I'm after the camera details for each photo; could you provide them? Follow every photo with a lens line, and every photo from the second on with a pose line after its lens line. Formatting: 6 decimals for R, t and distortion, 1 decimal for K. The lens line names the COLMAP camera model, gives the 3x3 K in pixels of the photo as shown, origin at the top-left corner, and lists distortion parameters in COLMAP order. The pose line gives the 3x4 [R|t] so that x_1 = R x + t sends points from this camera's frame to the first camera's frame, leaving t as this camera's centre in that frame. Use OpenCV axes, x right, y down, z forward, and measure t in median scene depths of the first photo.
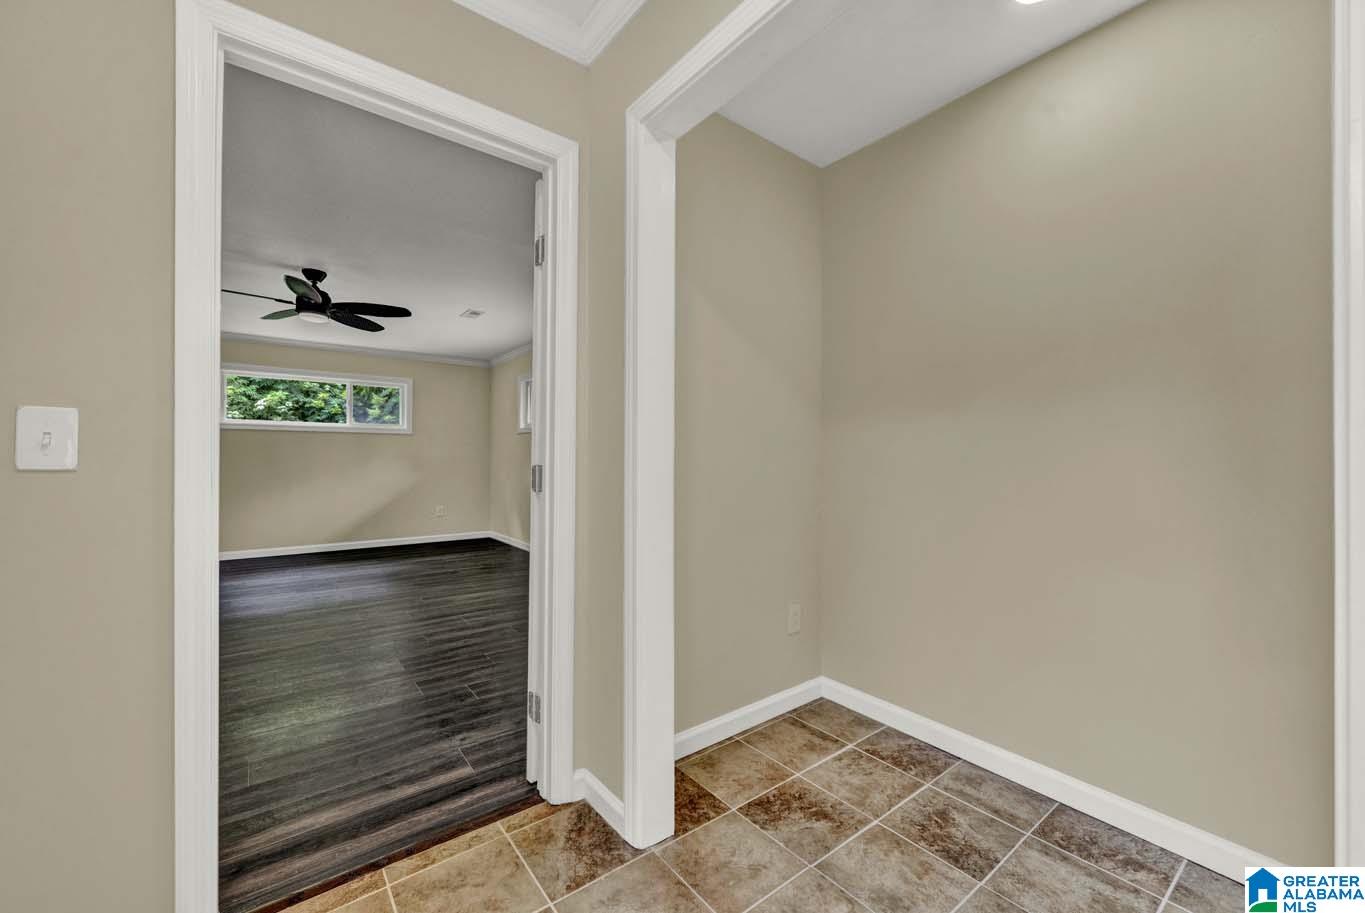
lens RADIAL K [[532.0, 0, 686.0], [0, 532.0, 455.6], [0, 0, 1]] dist [0.003113, -0.000353]
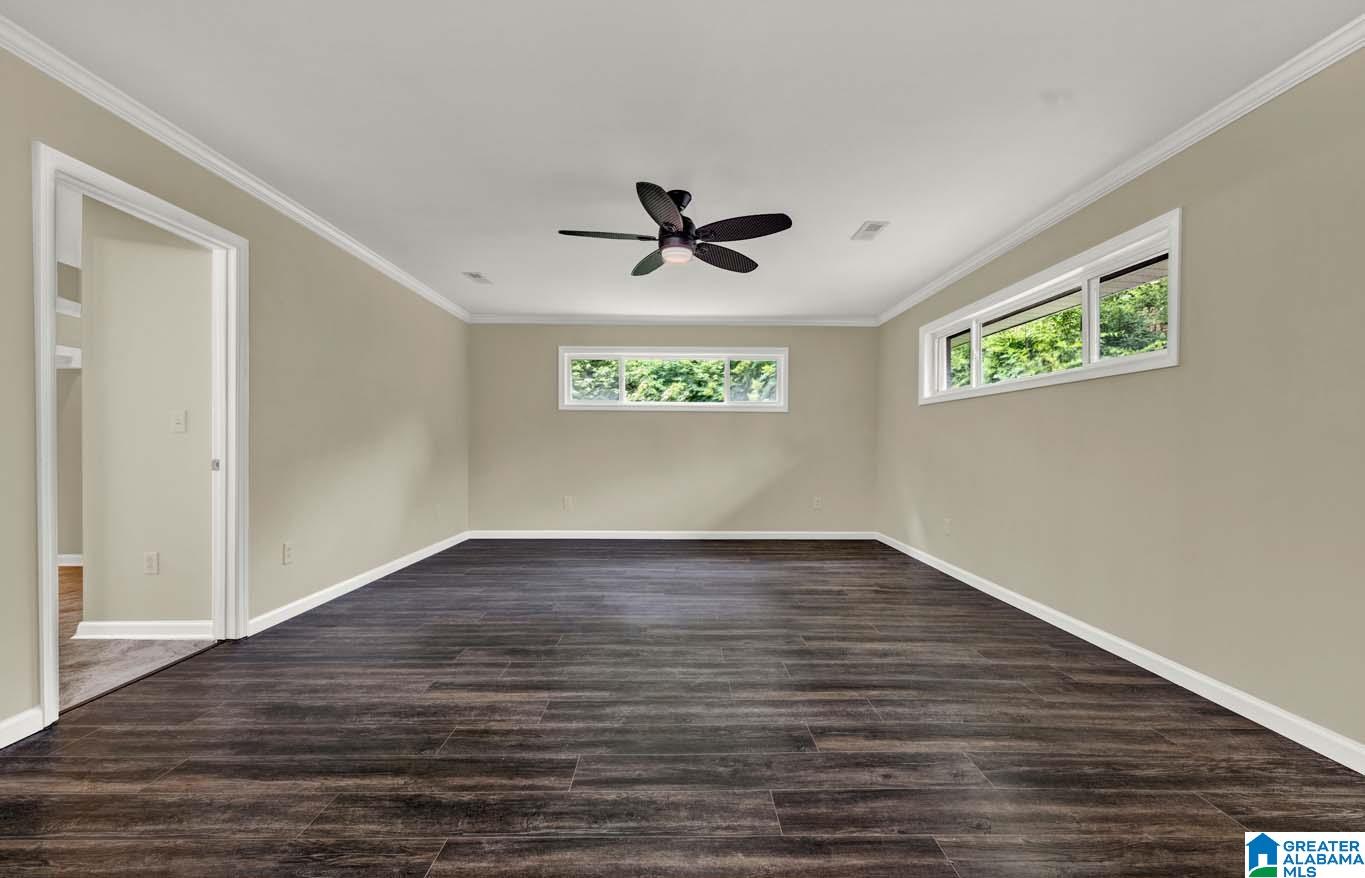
lens RADIAL K [[573.1, 0, 682.4], [0, 573.1, 442.7], [0, 0, 1]] dist [0.001151, 0.000068]
pose [[0.792286, 0.000496, -0.610150, -0.074013], [-0.000984, 0.999999, -0.000465, 0.008796], [0.610149, 0.000969, 0.792286, 0.140414]]
